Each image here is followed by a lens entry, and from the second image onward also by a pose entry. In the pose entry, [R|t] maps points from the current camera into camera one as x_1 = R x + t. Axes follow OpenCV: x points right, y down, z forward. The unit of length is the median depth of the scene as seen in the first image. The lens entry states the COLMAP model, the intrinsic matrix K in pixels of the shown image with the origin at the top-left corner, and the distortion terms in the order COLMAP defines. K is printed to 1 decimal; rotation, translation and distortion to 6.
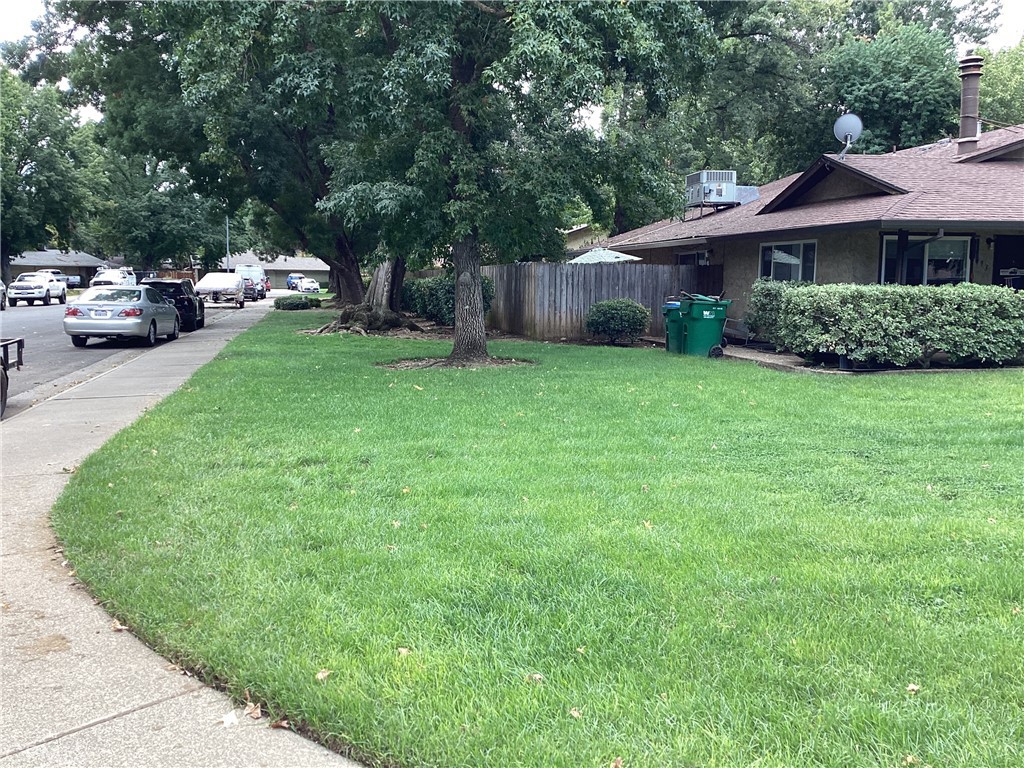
lens RADIAL K [[960.6, 0, 530.7], [0, 960.6, 399.7], [0, 0, 1]] dist [0.165013, -0.294085]
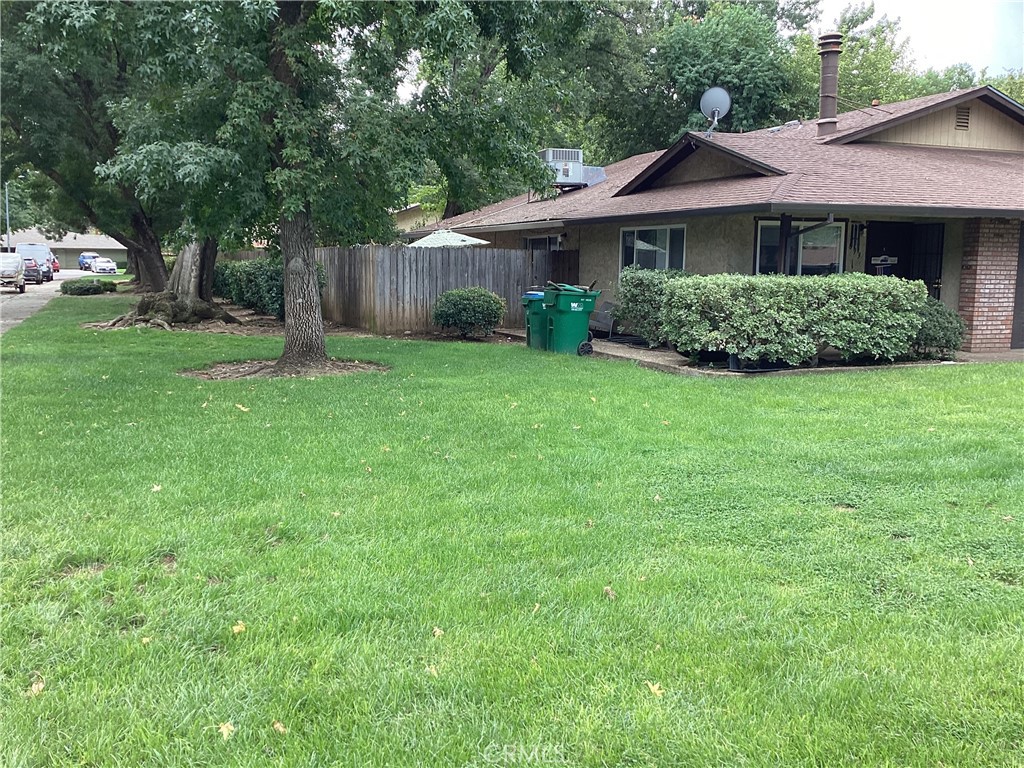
lens RADIAL K [[960.6, 0, 530.7], [0, 960.6, 399.7], [0, 0, 1]] dist [0.165013, -0.294085]
pose [[0.983441, -0.022965, 0.179765, -0.018770], [0.019563, 0.999595, 0.020673, -0.020232], [-0.180167, -0.016814, 0.983492, 0.122410]]
